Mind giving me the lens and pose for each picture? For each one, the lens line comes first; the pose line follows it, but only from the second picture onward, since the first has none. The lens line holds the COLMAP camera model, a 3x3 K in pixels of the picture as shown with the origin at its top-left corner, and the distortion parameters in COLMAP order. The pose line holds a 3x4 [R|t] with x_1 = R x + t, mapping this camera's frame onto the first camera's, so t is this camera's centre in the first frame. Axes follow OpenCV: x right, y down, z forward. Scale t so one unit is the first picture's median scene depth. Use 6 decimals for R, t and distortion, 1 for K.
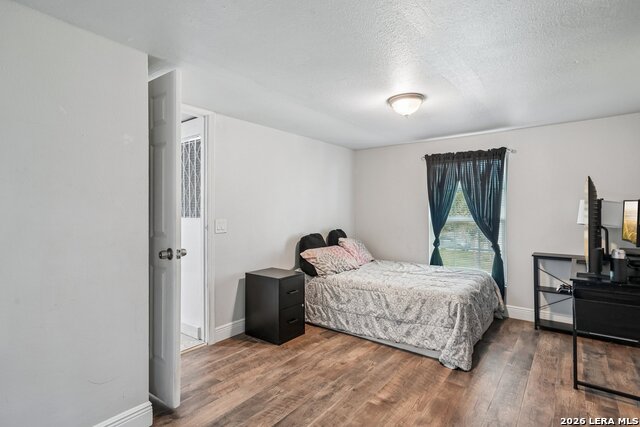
lens RADIAL K [[319.5, 0, 320.0], [0, 319.5, 213.5], [0, 0, 1]] dist [0.012971, 0.001278]
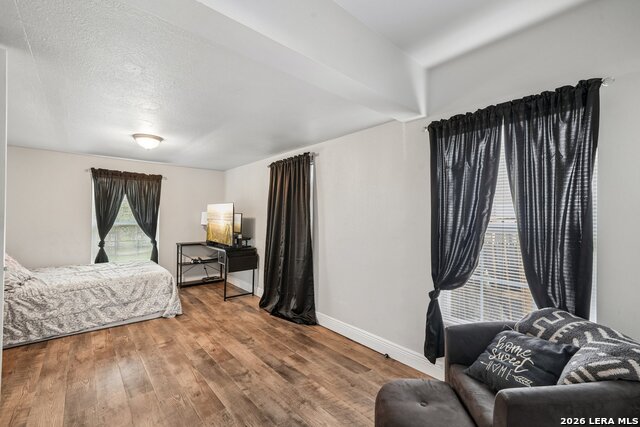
lens RADIAL K [[279.8, 0, 321.1], [0, 279.8, 216.5], [0, 0, 1]] dist [0.002006, 0.000465]
pose [[0.183009, 0.011878, 0.983039, -0.676760], [-0.006433, 0.999920, -0.010885, -0.004317], [-0.983090, -0.004331, 0.183071, 0.023113]]
